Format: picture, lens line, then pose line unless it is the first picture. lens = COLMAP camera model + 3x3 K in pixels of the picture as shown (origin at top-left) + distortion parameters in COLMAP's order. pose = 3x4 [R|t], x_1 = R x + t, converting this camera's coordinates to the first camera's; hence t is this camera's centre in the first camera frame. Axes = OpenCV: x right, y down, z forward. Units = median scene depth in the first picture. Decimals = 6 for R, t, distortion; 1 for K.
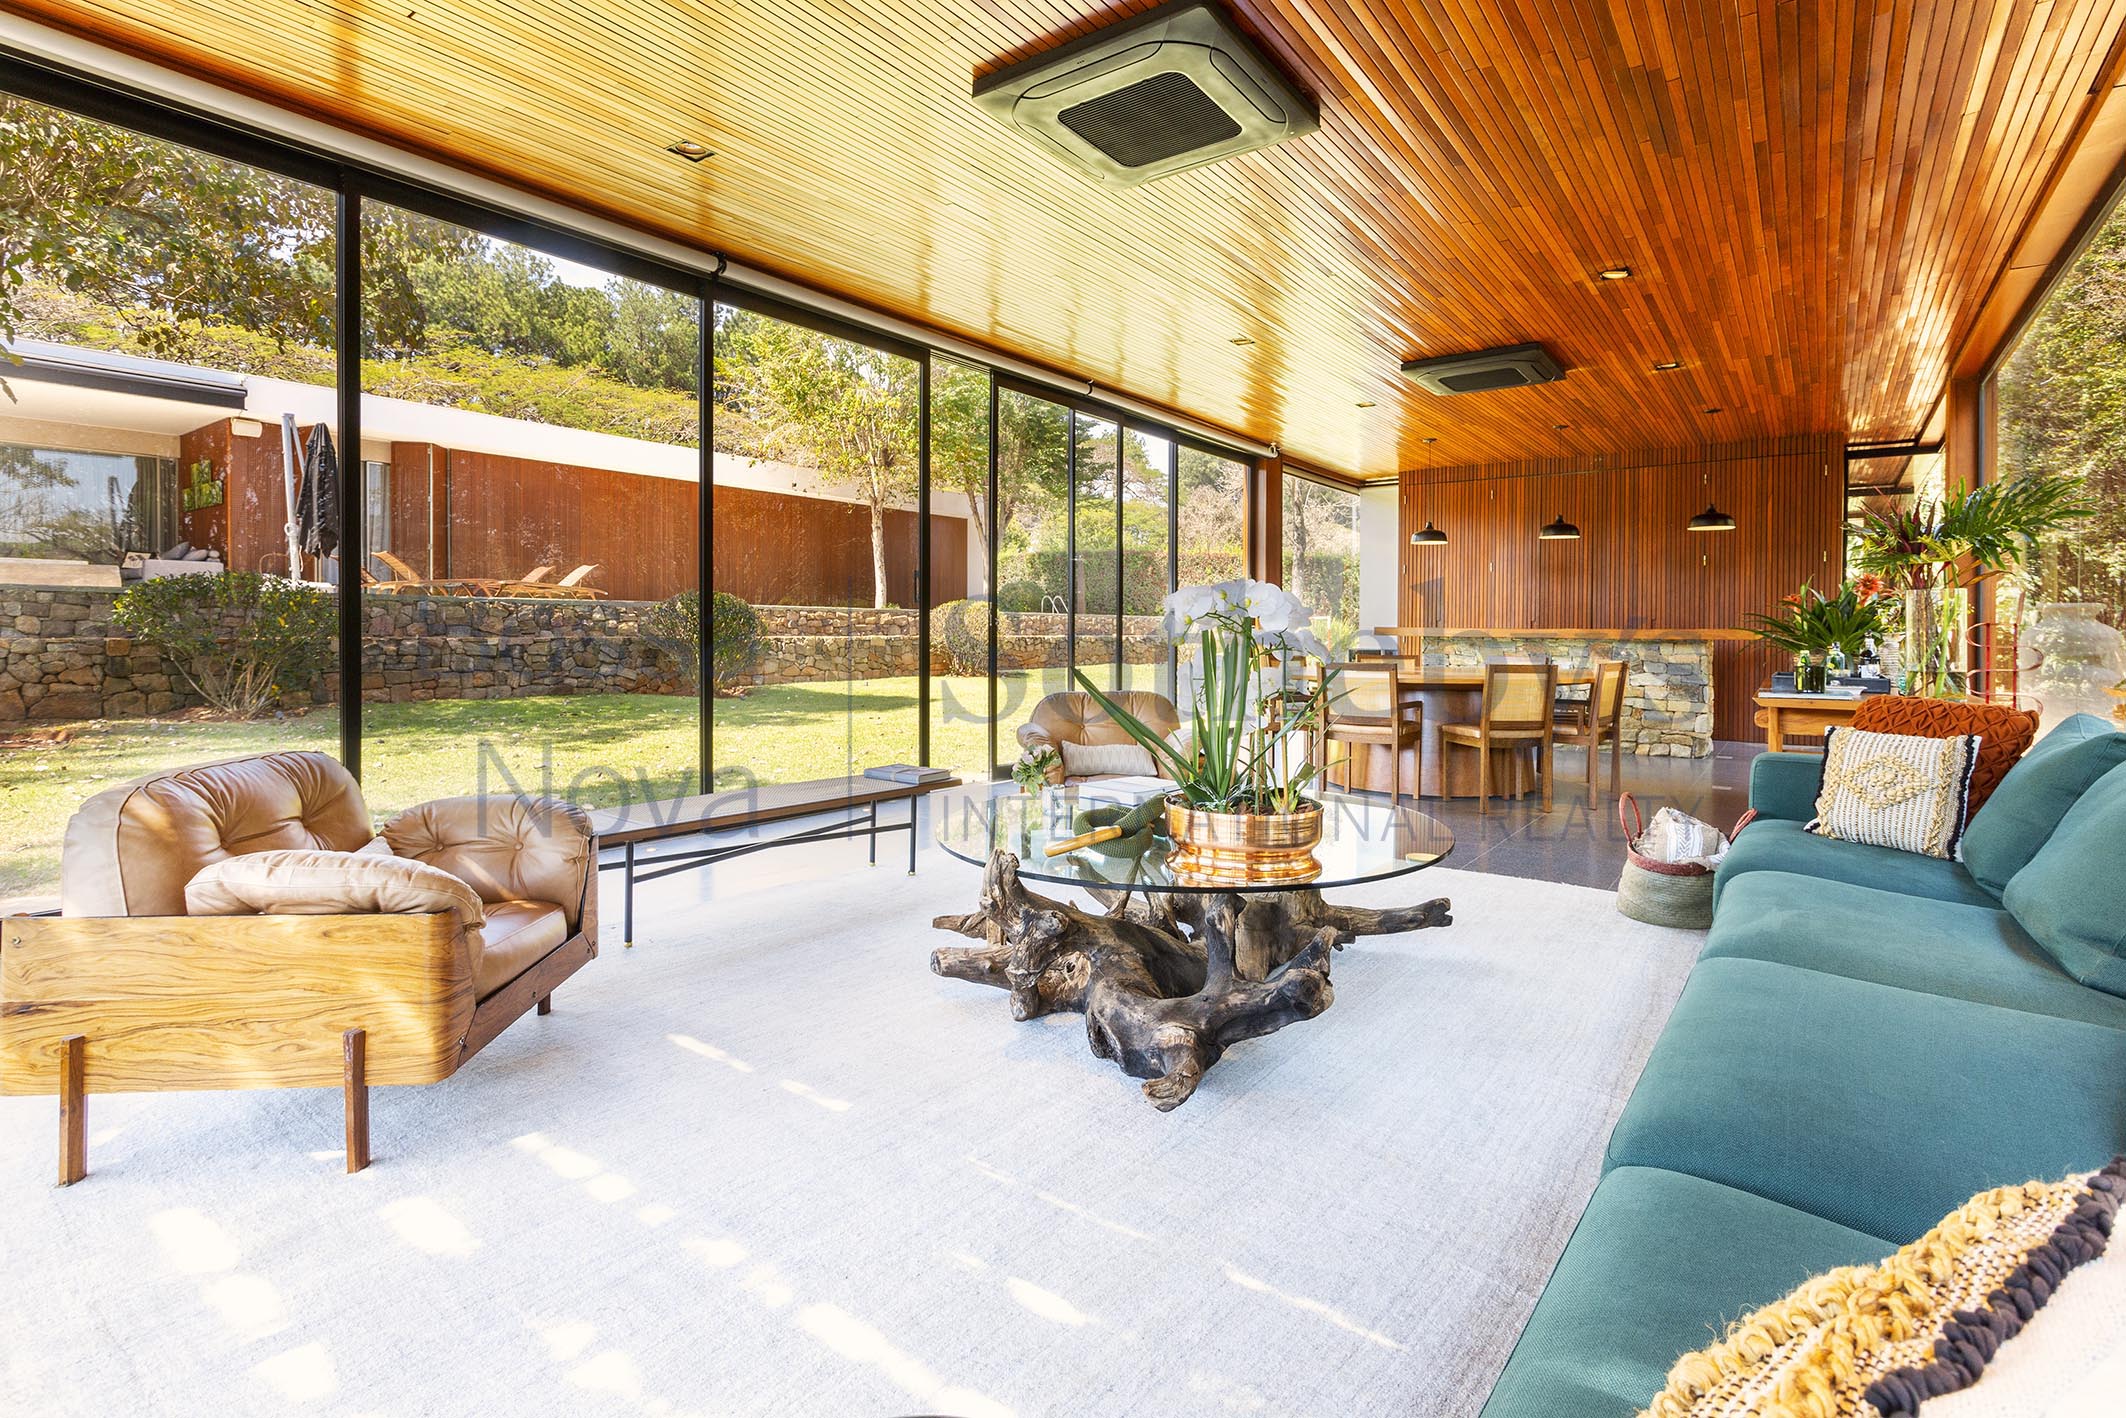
lens RADIAL K [[1015.7, 0, 1052.7], [0, 1015.7, 649.0], [0, 0, 1]] dist [-0.001097, 0.002271]
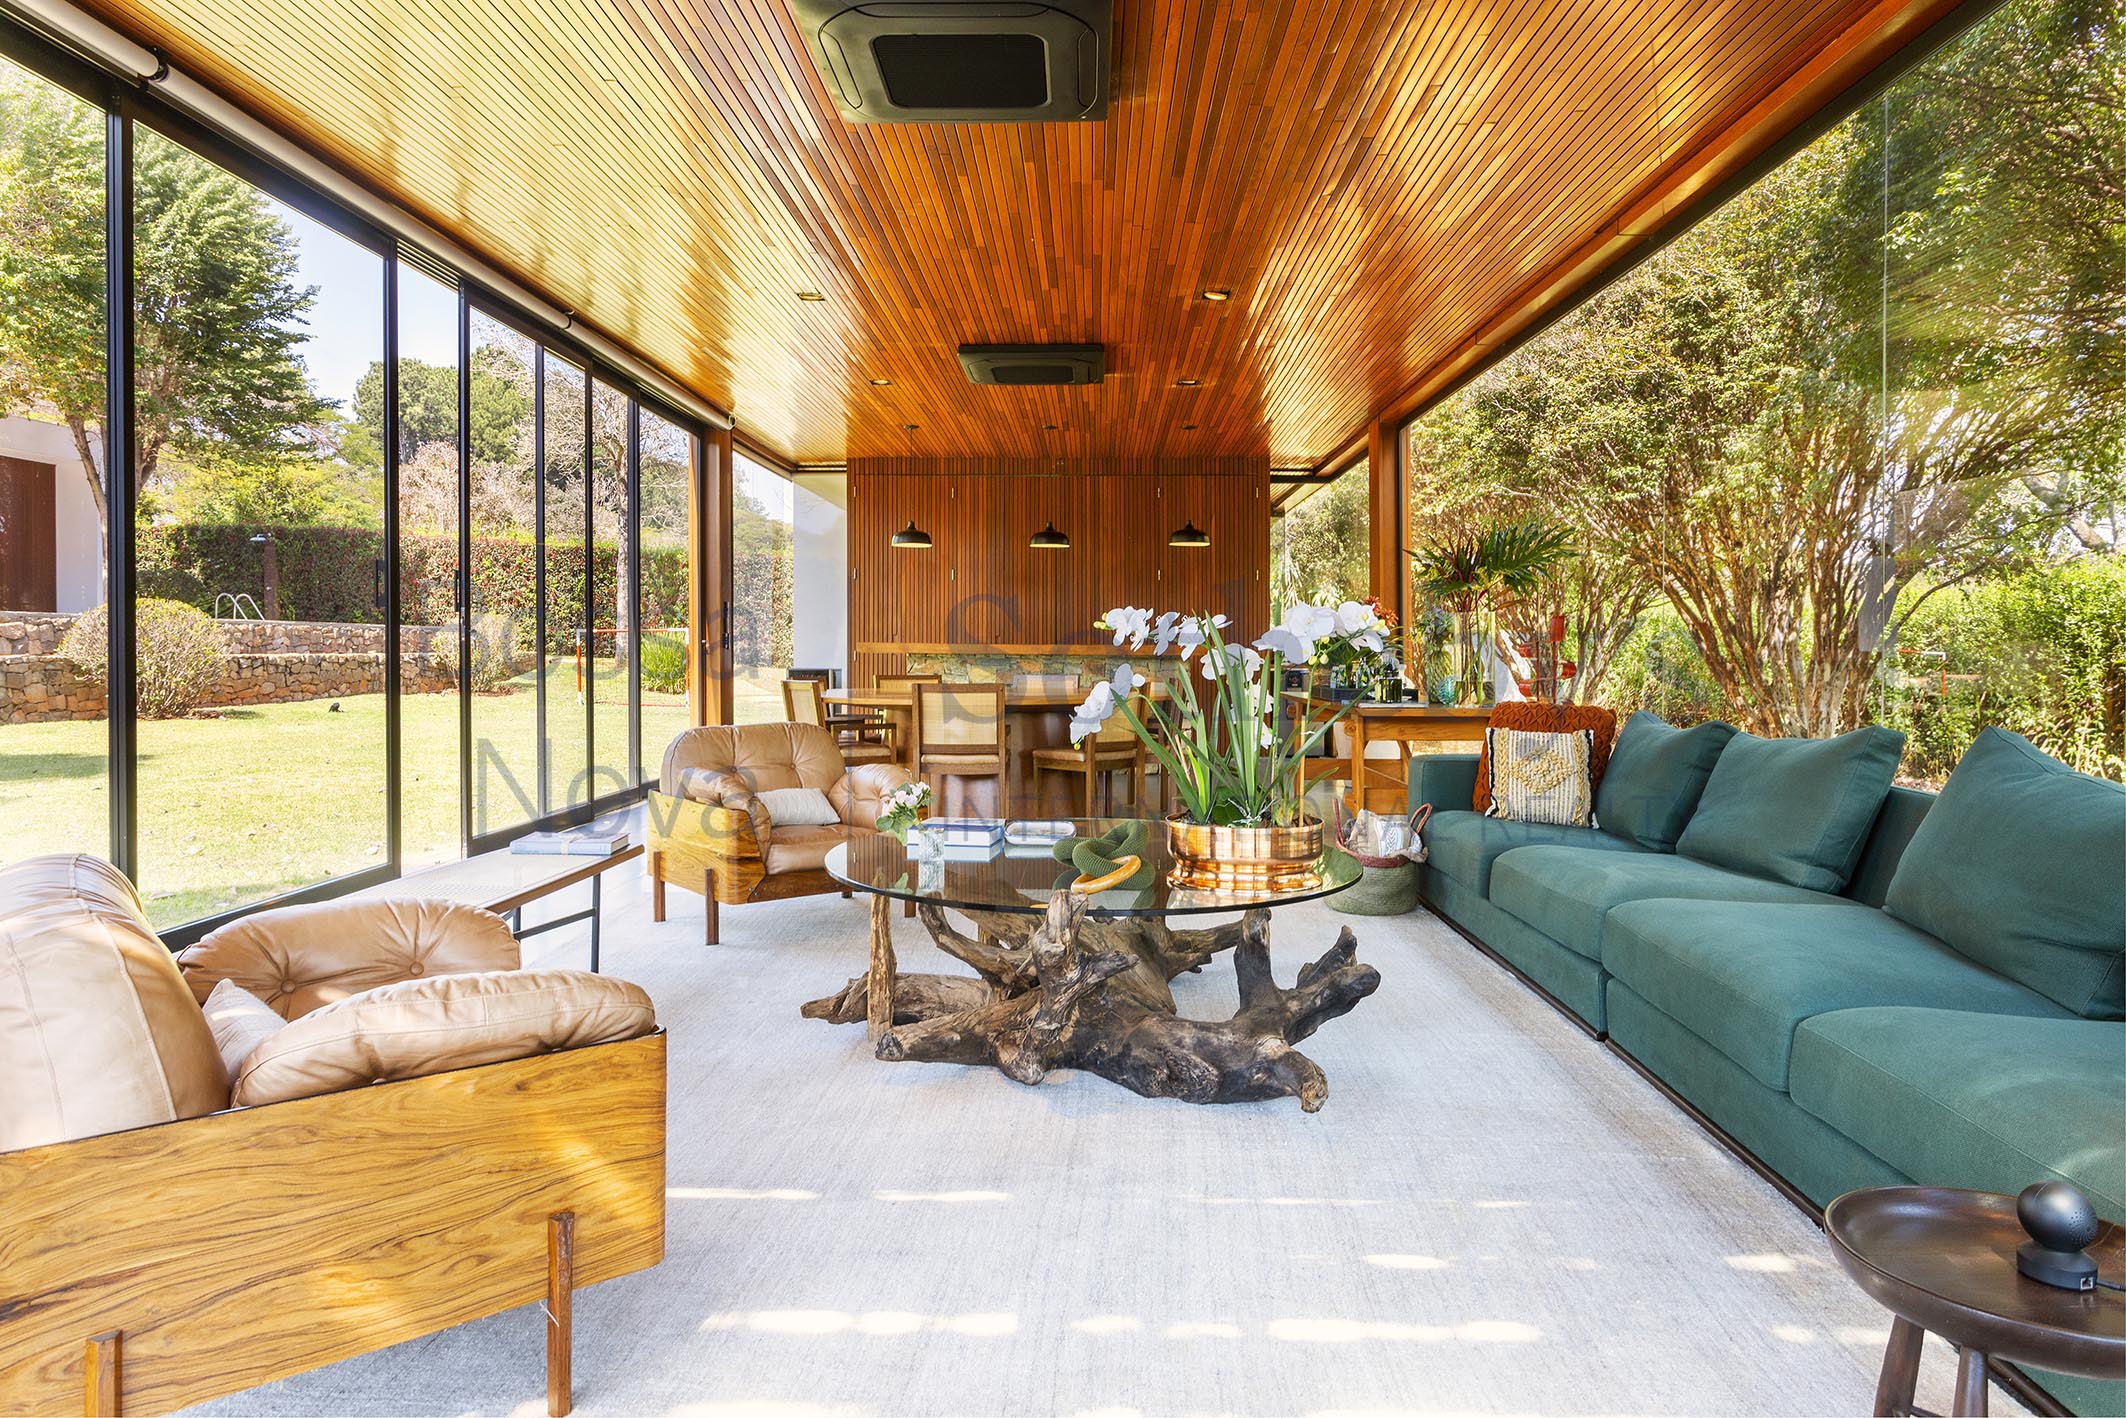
lens RADIAL K [[1325.4, 0, 1046.1], [0, 1325.4, 659.0], [0, 0, 1]] dist [-0.008393, 0.007570]
pose [[0.820202, -0.006920, 0.572032, -0.229886], [0.011477, 0.999925, -0.004361, -0.001496], [-0.571959, 0.010142, 0.820220, 0.010199]]
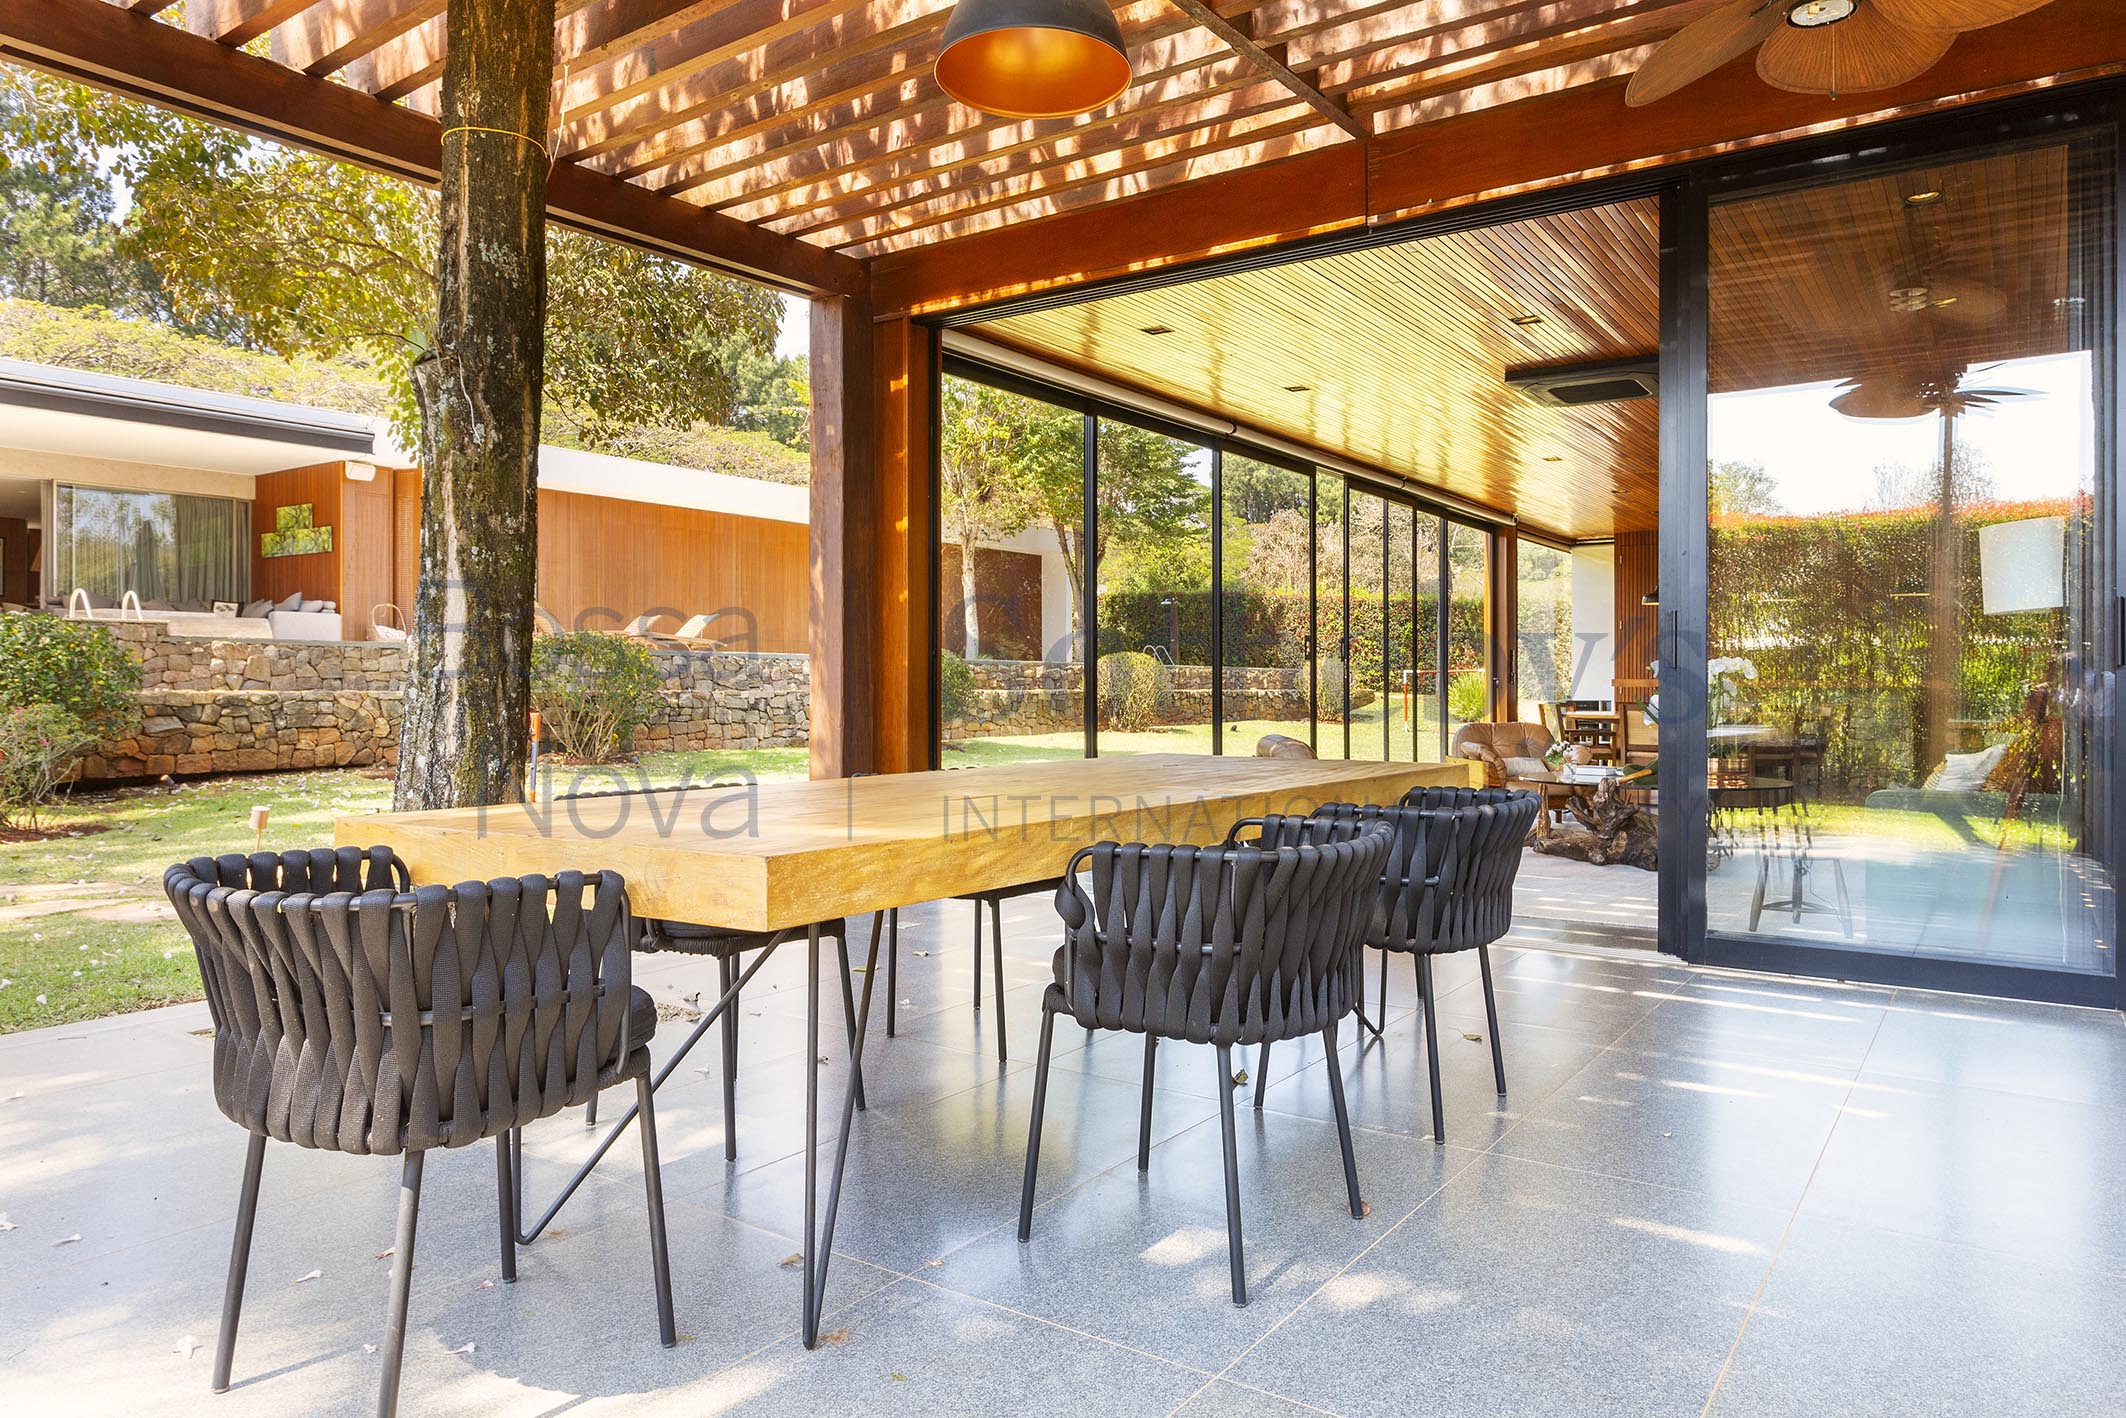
lens RADIAL K [[1333.4, 0, 1050.0], [0, 1333.4, 688.7], [0, 0, 1]] dist [-0.001547, 0.000459]
pose [[0.999942, -0.002249, 0.010576, -0.401655], [0.002420, 0.999866, -0.016174, 0.014574], [-0.010538, 0.016199, 0.999813, -0.588519]]
